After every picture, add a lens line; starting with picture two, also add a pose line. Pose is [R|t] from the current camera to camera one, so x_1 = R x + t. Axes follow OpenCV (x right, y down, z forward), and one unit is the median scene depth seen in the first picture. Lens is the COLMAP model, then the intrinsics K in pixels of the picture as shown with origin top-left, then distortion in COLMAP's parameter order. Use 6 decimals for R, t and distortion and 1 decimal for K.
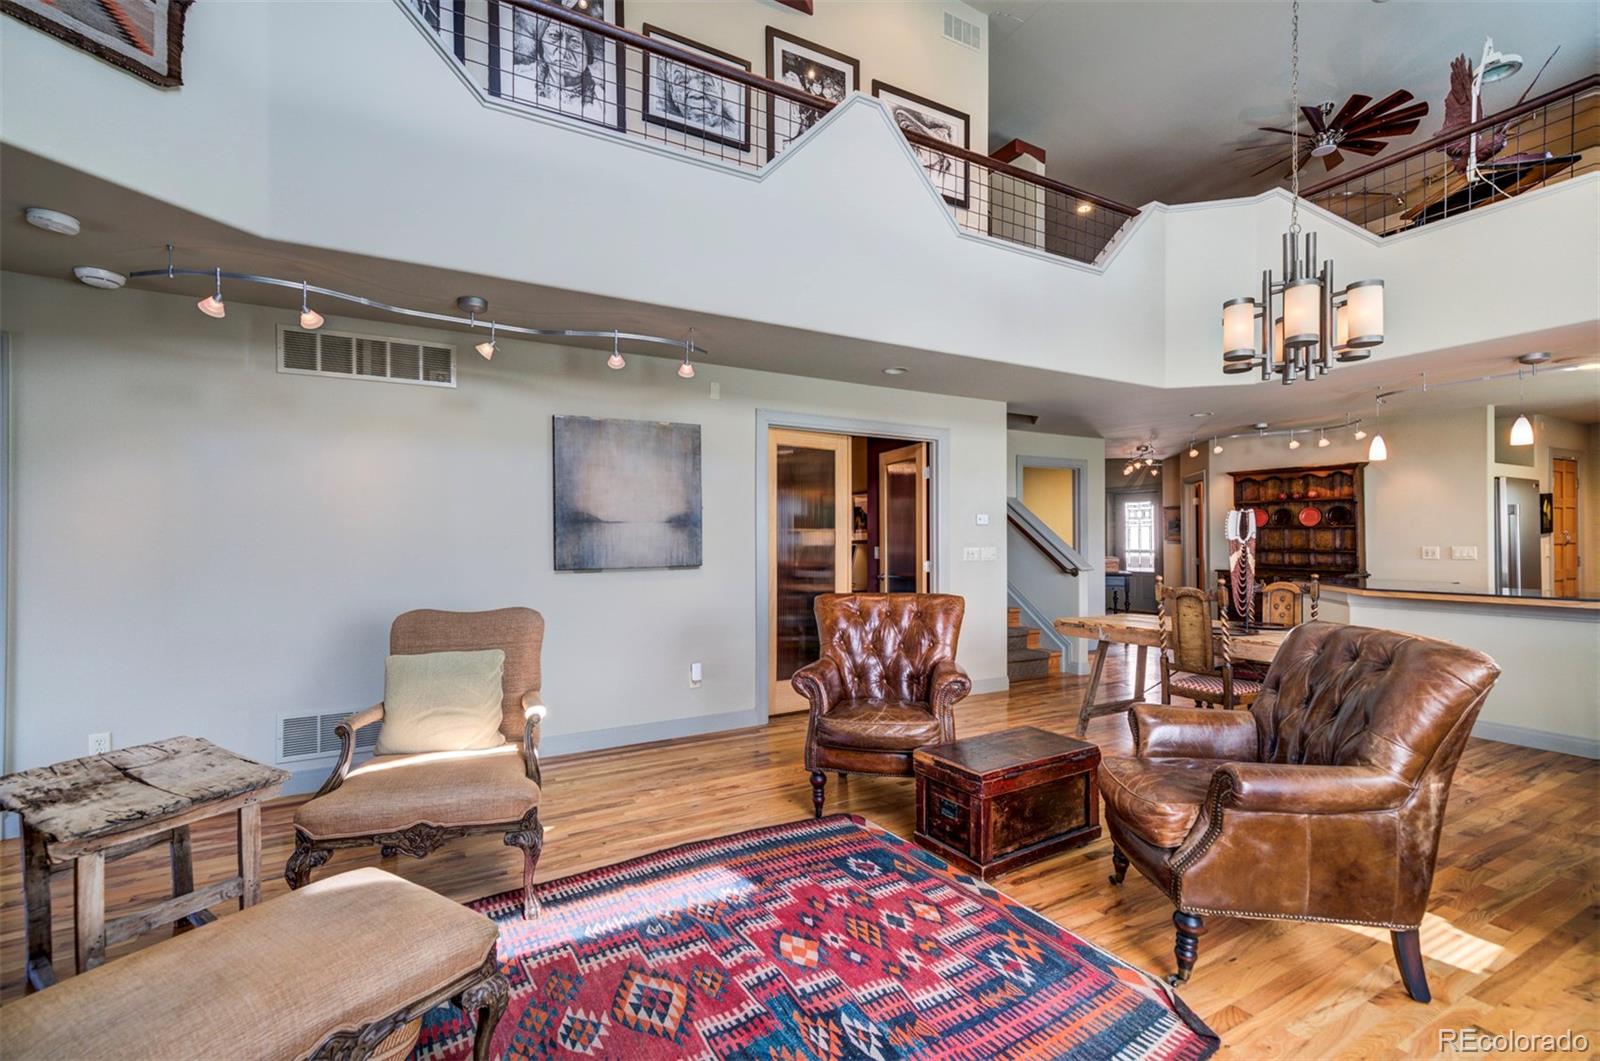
lens RADIAL K [[697.3, 0, 800.0], [0, 697.3, 530.5], [0, 0, 1]] dist [0.014817, -0.000174]
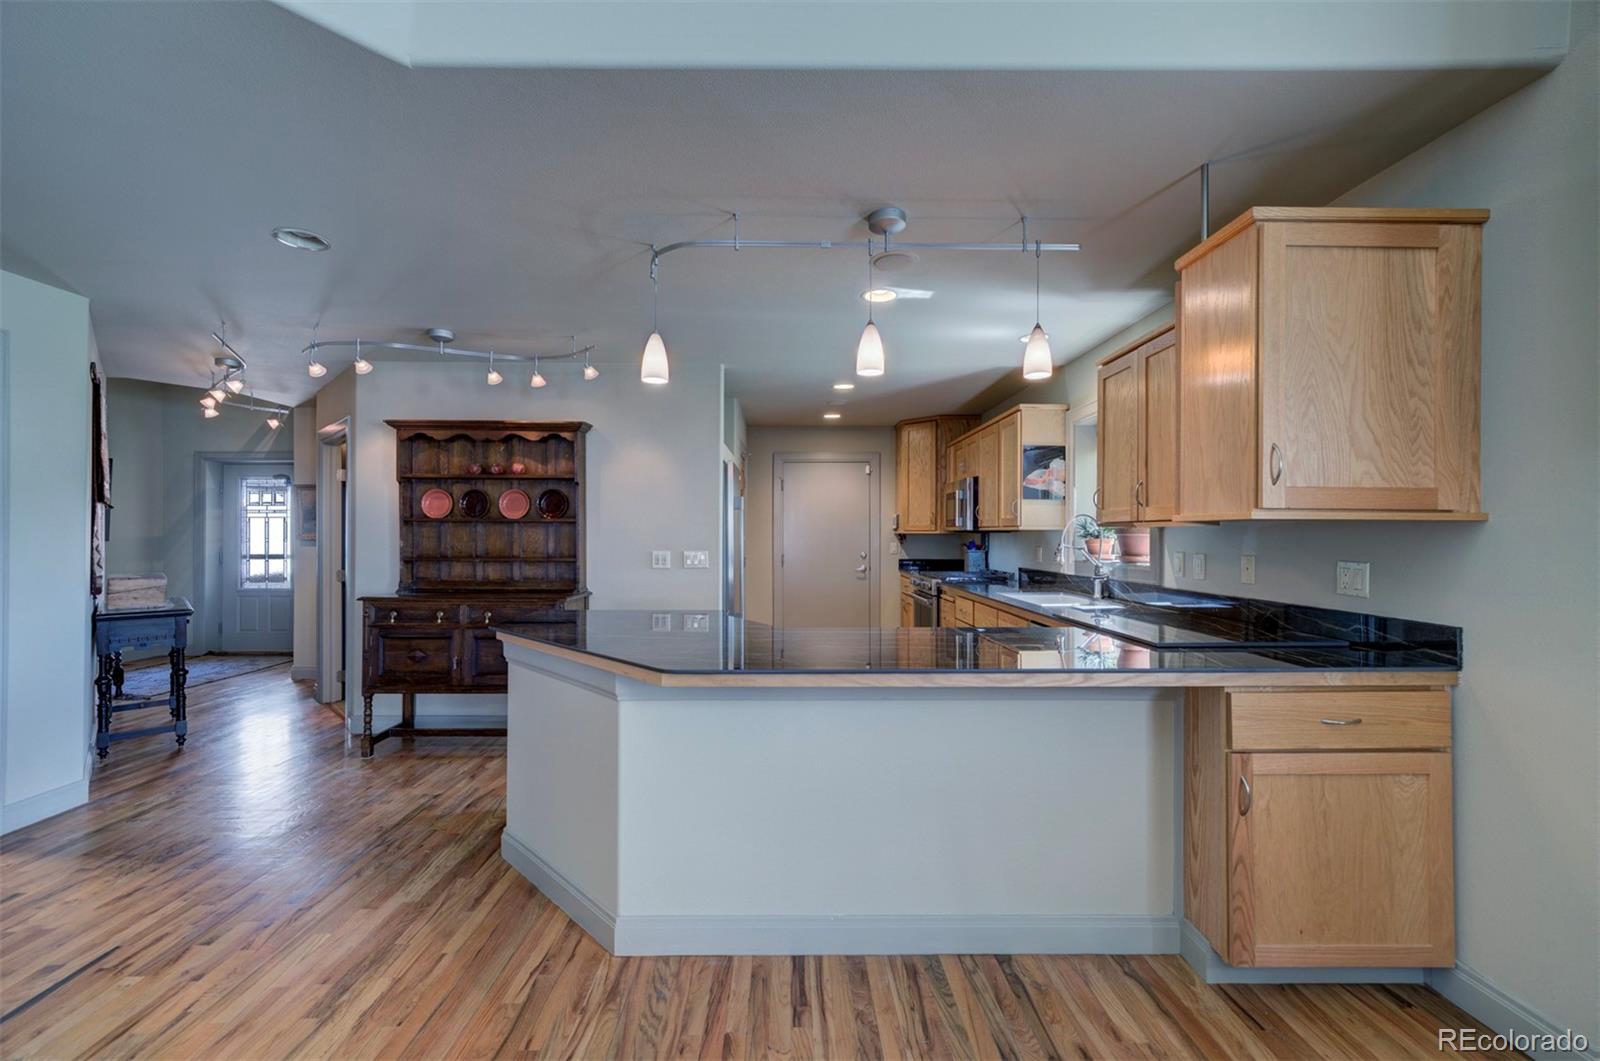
lens RADIAL K [[650.2, 0, 790.9], [0, 650.2, 534.8], [0, 0, 1]] dist [0.000869, 0.000753]
pose [[0.484856, 0.004734, 0.874581, 0.540770], [-0.014421, 0.999893, 0.002583, 0.004185], [-0.874475, -0.013865, 0.484872, 0.803230]]
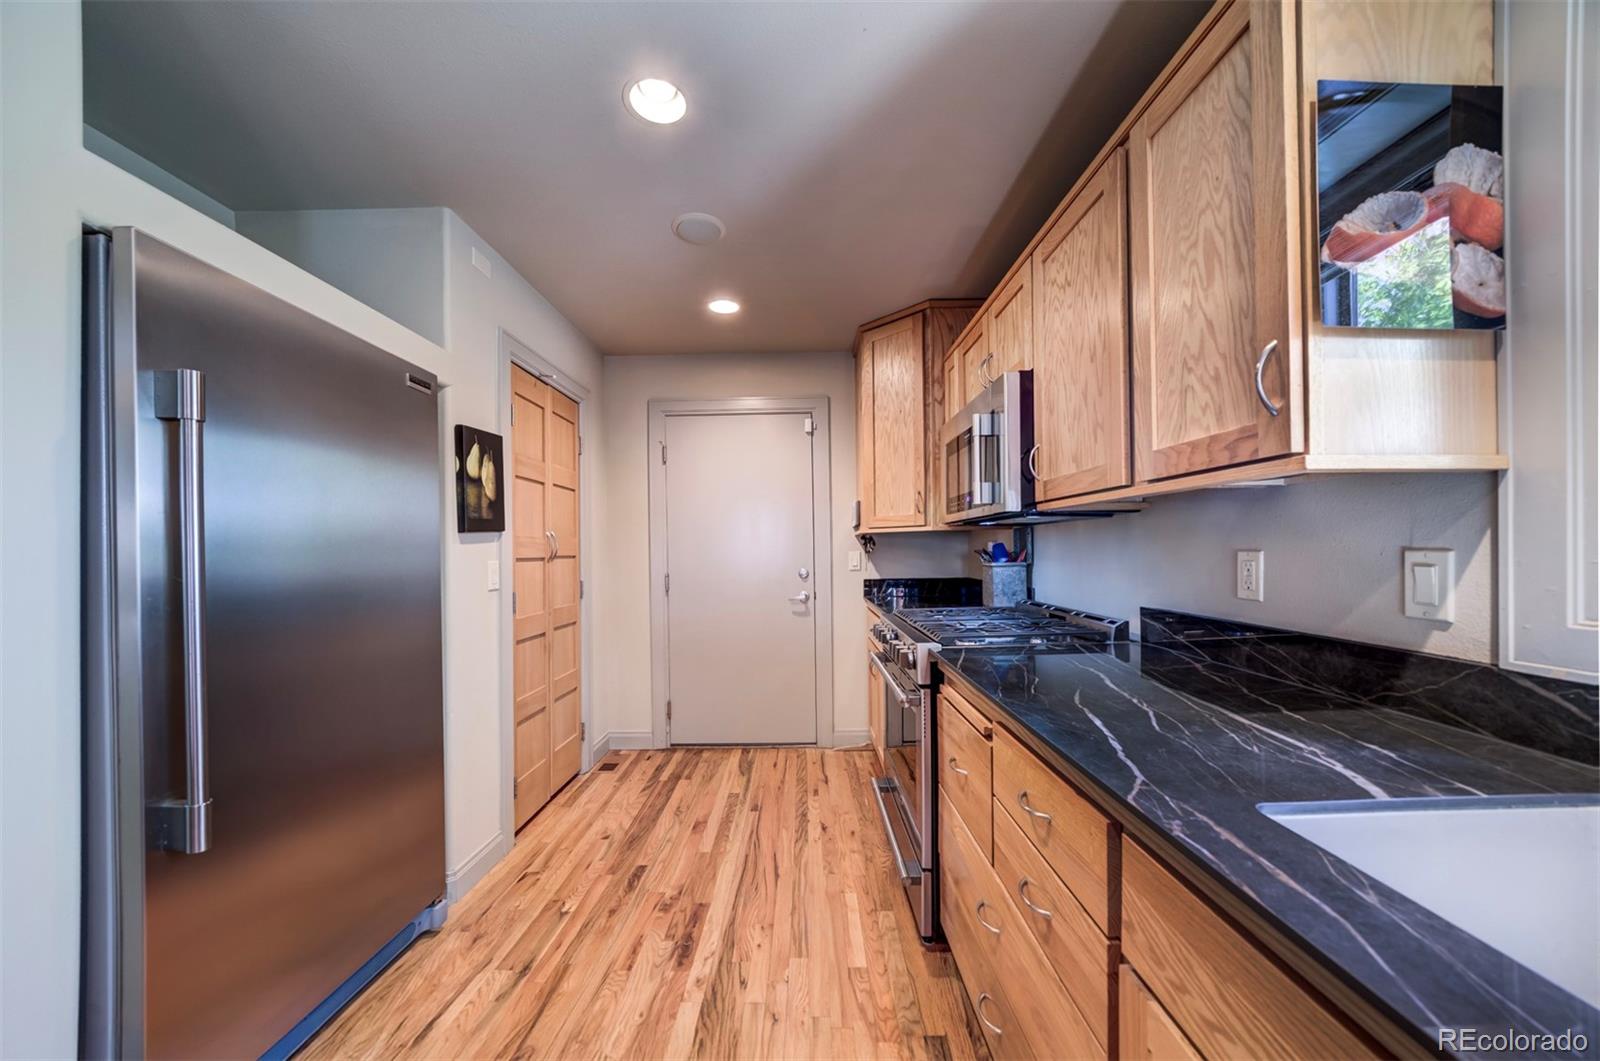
lens RADIAL K [[544.4, 0, 806.2], [0, 544.4, 552.7], [0, 0, 1]] dist [-0.013545, 0.000023]
pose [[0.489282, -0.004205, 0.872116, 1.297732], [-0.003540, 0.999971, 0.006807, 0.020310], [-0.872119, -0.006418, 0.489252, 1.023475]]
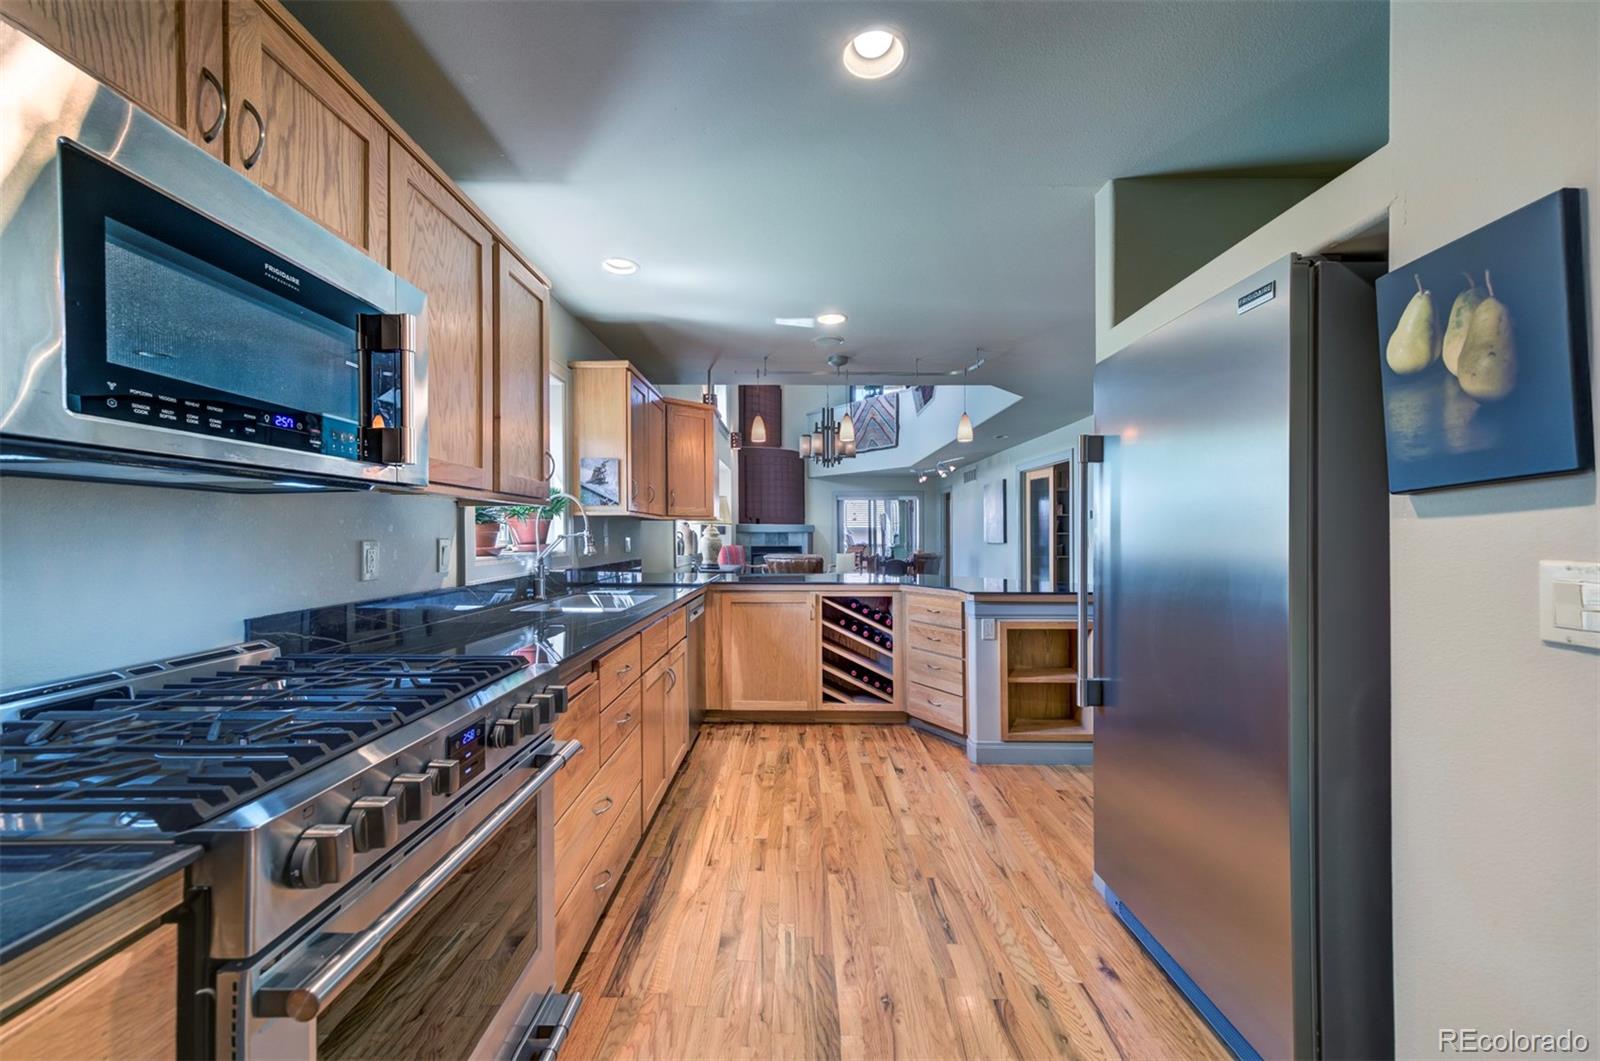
lens RADIAL K [[614.2, 0, 792.7], [0, 614.2, 534.1], [0, 0, 1]] dist [-0.000998, 0.004249]
pose [[-0.501344, 0.003399, -0.865241, 1.845434], [0.013184, 0.999906, -0.003711, 0.021063], [0.865148, -0.013268, -0.501342, 1.382863]]
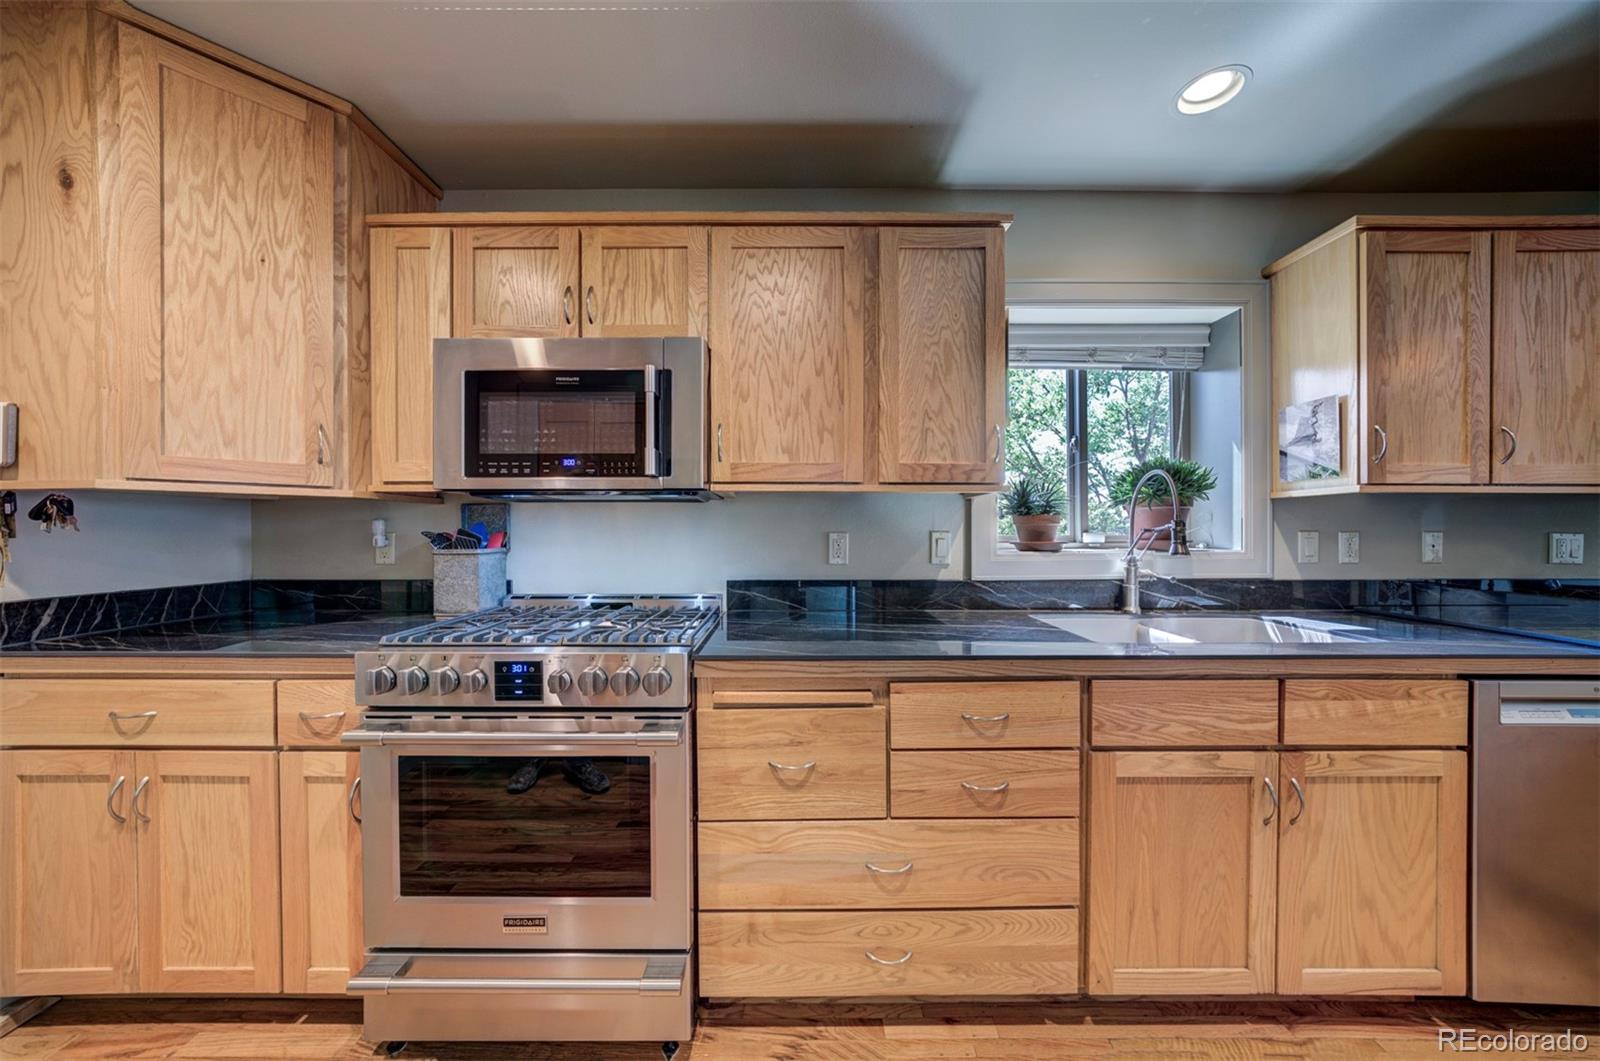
lens RADIAL K [[534.0, 0, 790.8], [0, 534.0, 534.1], [0, 0, 1]] dist [-0.013700, 0.002538]
pose [[-0.869651, -0.000266, 0.493668, 1.471995], [-0.002973, 0.999985, -0.004700, 0.023879], [-0.493659, -0.005555, -0.869638, 1.339381]]
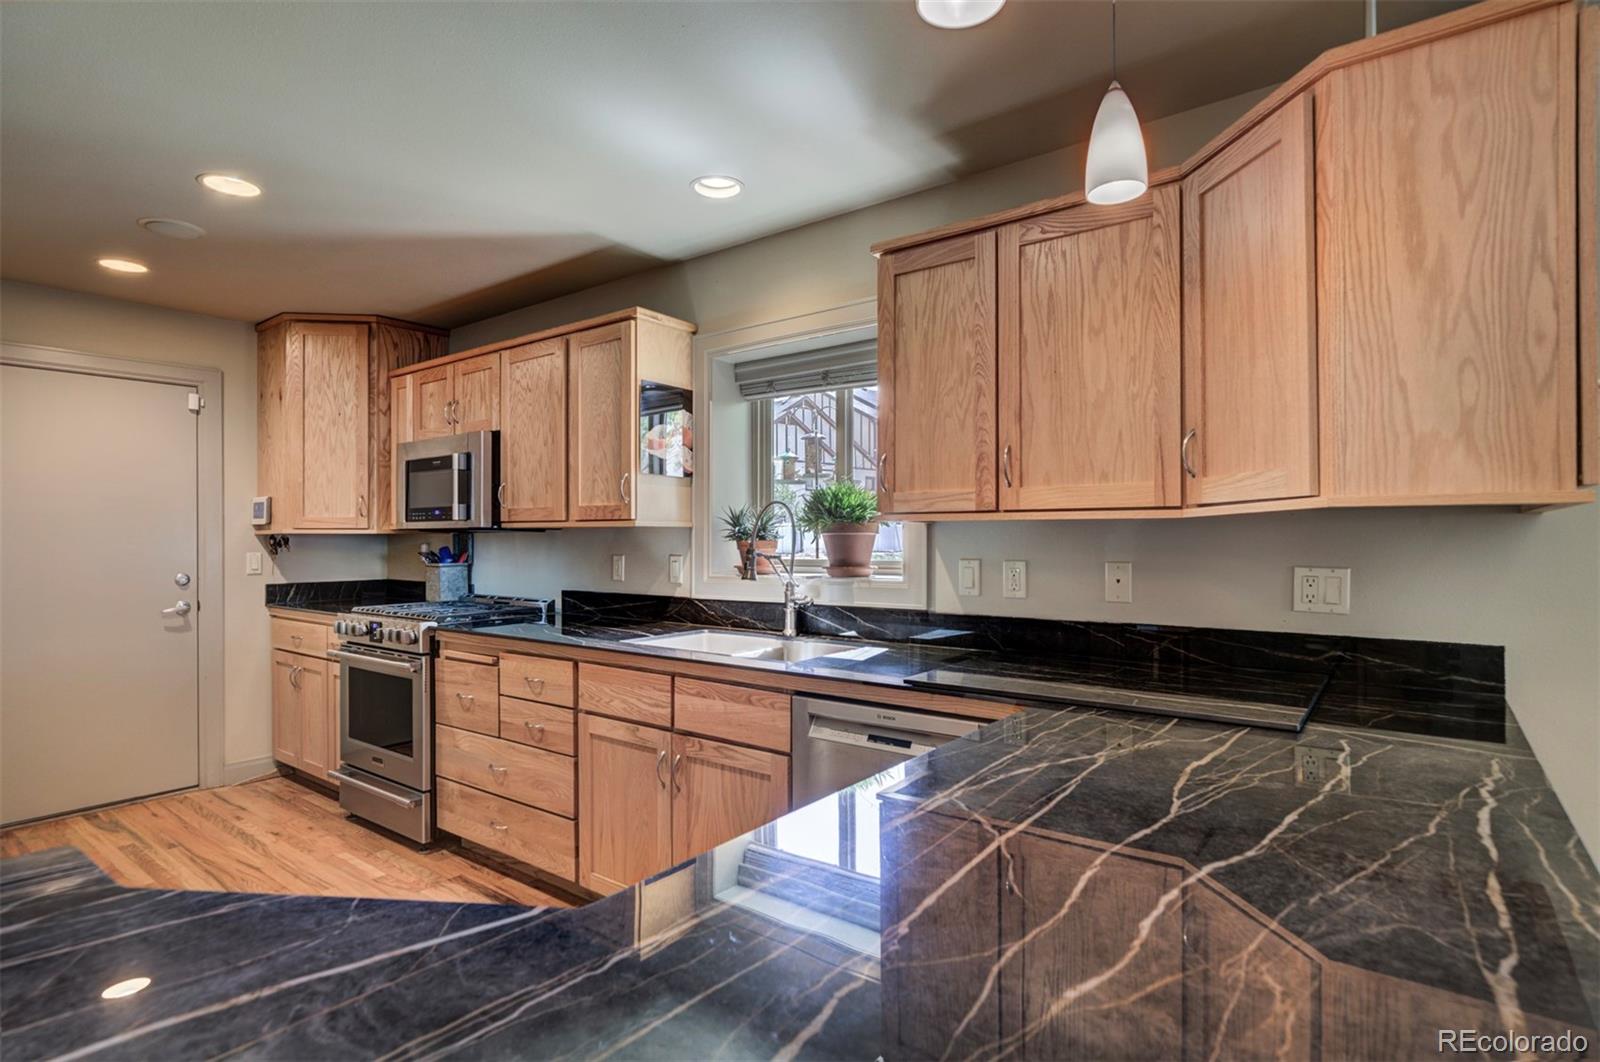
lens RADIAL K [[811.6, 0, 796.4], [0, 811.6, 537.5], [0, 0, 1]] dist [-0.006187, -0.000228]
pose [[-0.388708, 0.004913, 0.921348, 0.851487], [-0.007282, 0.999938, -0.008405, 0.008816], [-0.921332, -0.009977, -0.388648, 1.108039]]
